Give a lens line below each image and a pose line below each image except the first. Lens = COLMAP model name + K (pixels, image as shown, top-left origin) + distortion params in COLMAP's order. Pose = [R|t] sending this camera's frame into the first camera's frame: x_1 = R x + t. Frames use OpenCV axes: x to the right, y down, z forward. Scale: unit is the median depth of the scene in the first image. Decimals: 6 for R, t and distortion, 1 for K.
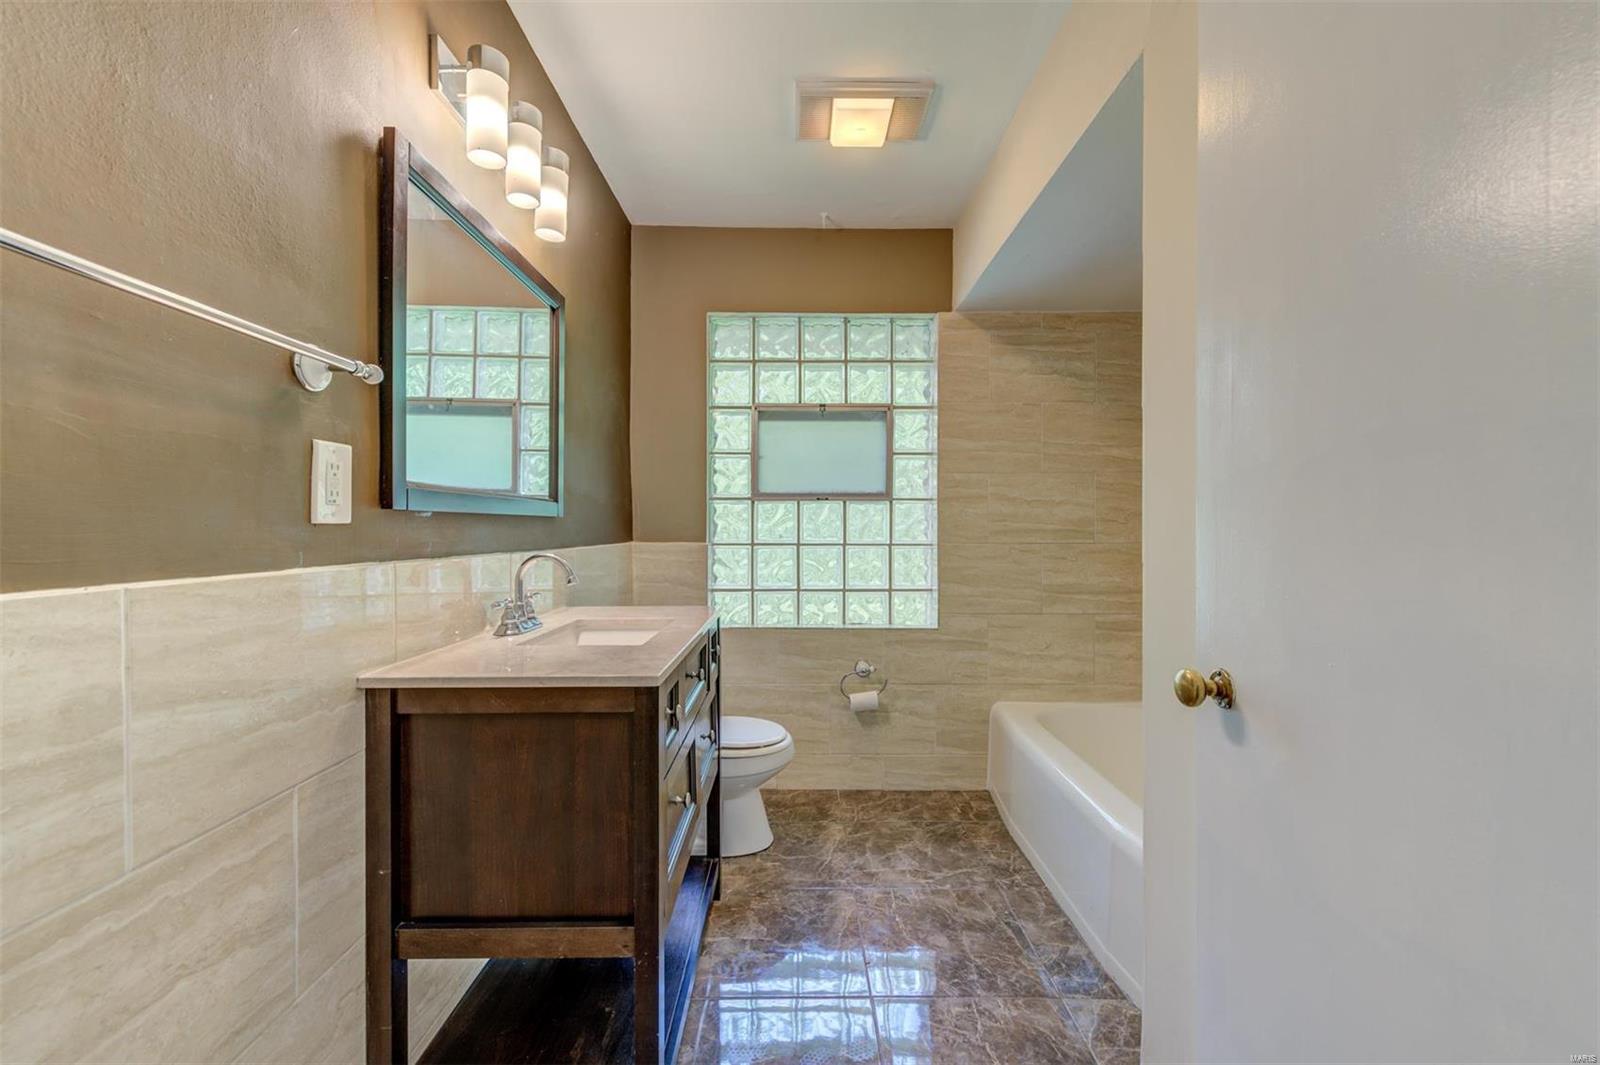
lens RADIAL K [[621.2, 0, 800.0], [0, 621.2, 532.5], [0, 0, 1]] dist [-0.002688, -0.000100]
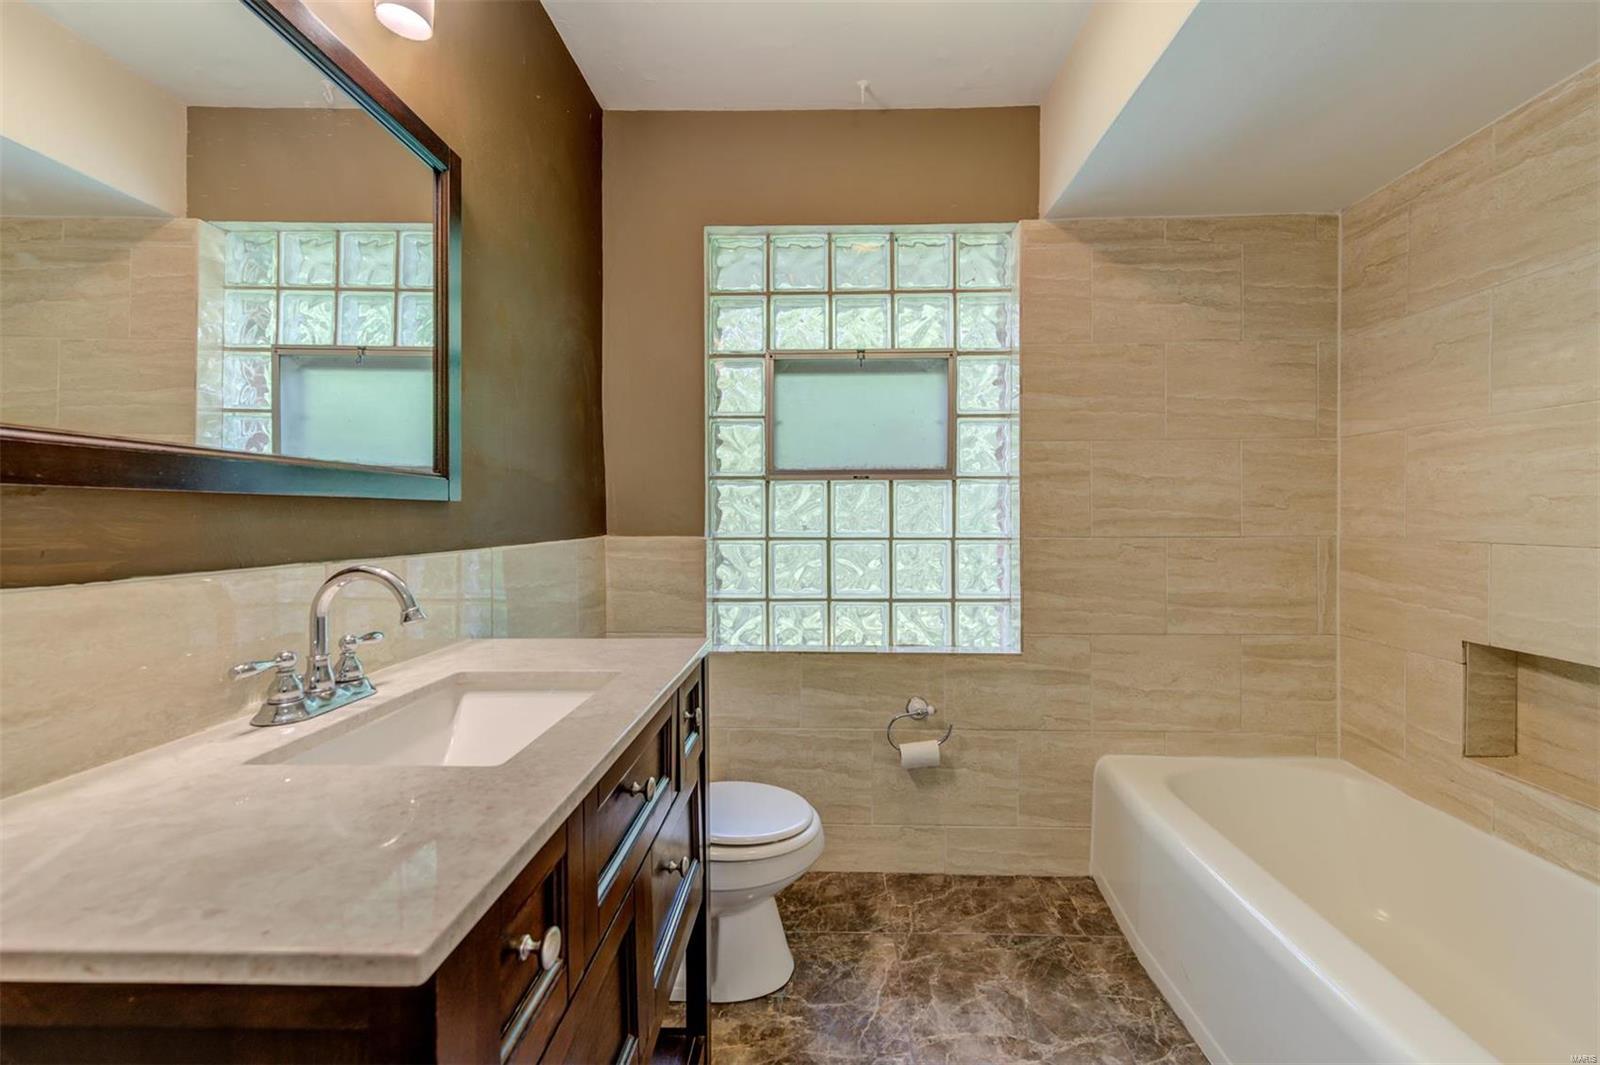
lens RADIAL K [[641.6, 0, 799.7], [0, 641.6, 524.4], [0, 0, 1]] dist [0.009573, -0.000178]
pose [[0.998845, -0.002479, -0.047975, -0.000796], [0.002744, 0.999981, 0.005466, -0.002287], [0.047960, -0.005591, 0.998834, 0.232635]]
